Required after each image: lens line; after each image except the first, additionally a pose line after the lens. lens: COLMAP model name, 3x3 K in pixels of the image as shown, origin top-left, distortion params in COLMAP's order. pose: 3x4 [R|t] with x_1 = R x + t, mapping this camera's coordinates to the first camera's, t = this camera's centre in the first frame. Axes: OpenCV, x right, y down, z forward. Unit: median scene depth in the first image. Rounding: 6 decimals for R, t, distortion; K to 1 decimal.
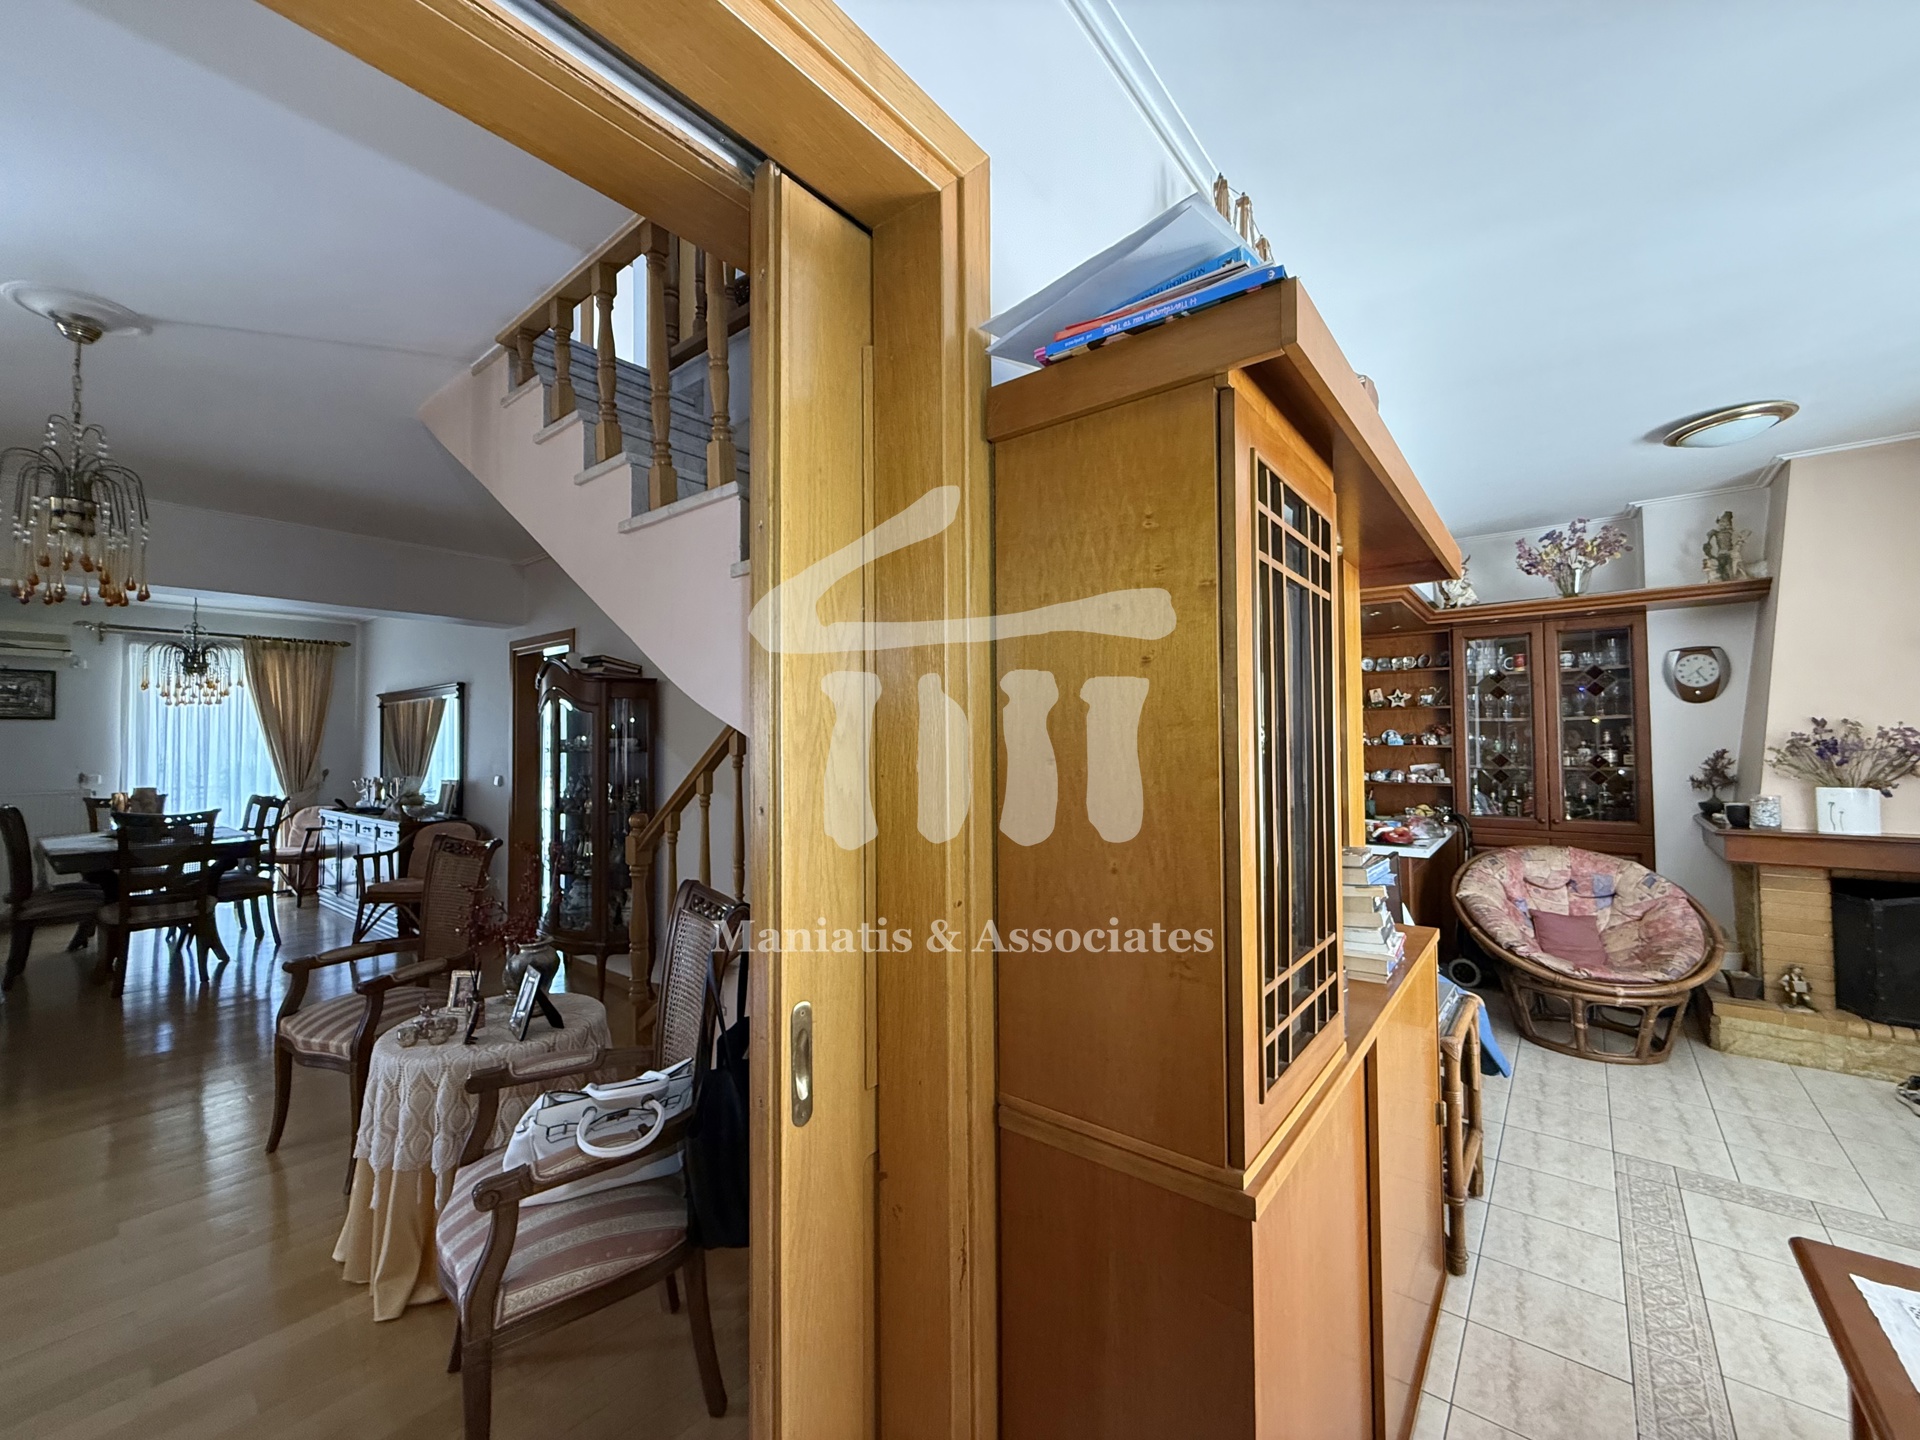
lens RADIAL K [[767.4, 0, 960.1], [0, 767.4, 715.0], [0, 0, 1]] dist [-0.002172, 0.000202]
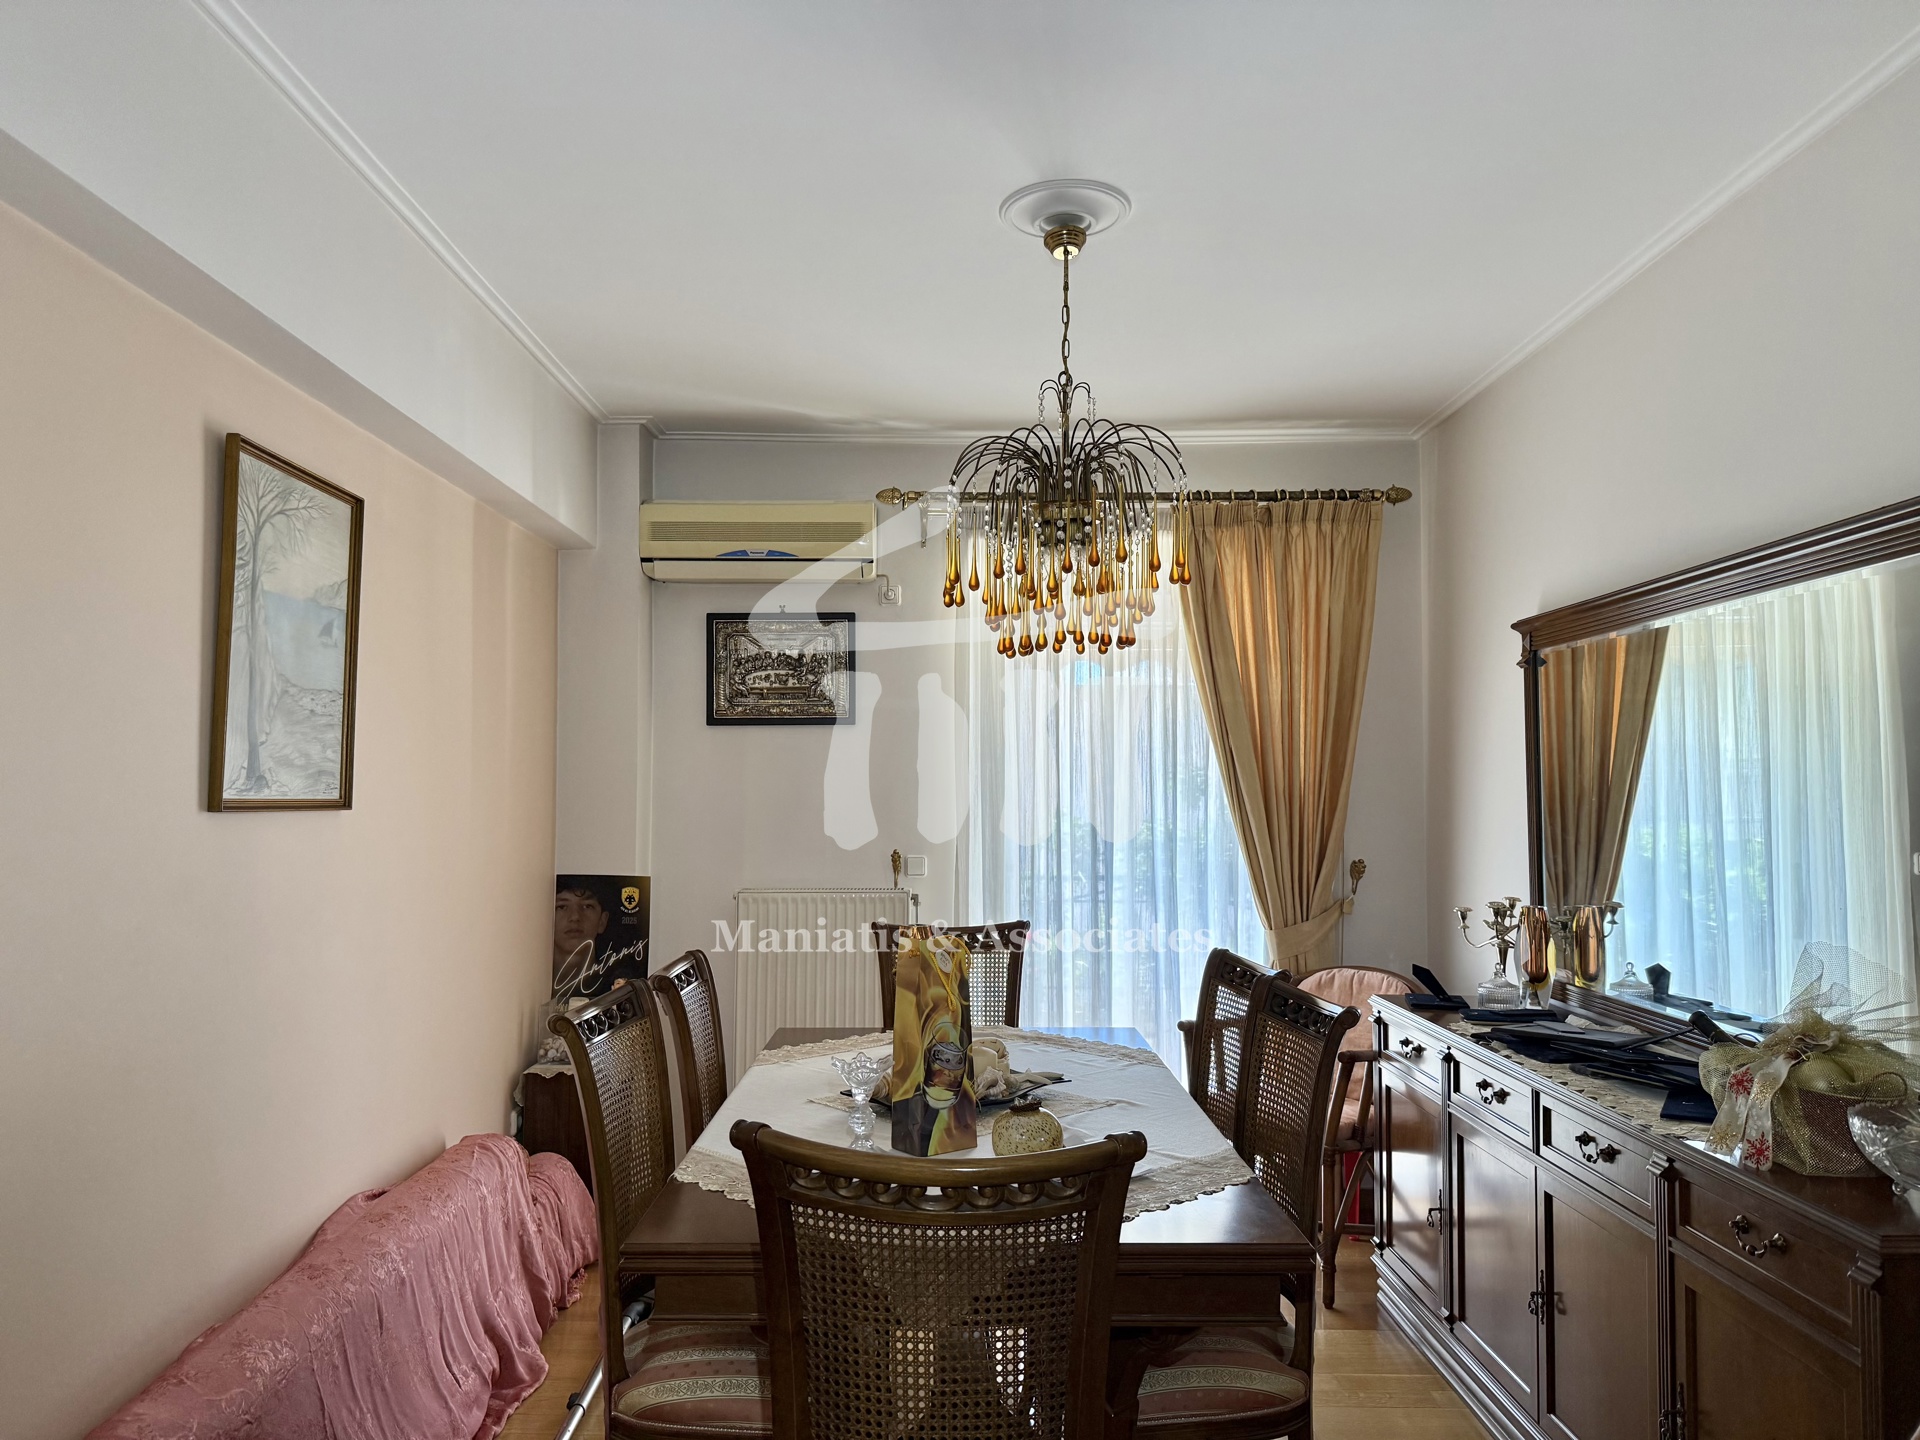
lens RADIAL K [[1346.5, 0, 959.3], [0, 1346.5, 719.9], [0, 0, 1]] dist [0.000823, -0.000026]
pose [[0.621680, -0.032233, -0.782608, -0.482233], [0.019399, 0.999480, -0.025755, 0.020660], [0.783031, 0.000829, 0.621982, 0.500646]]
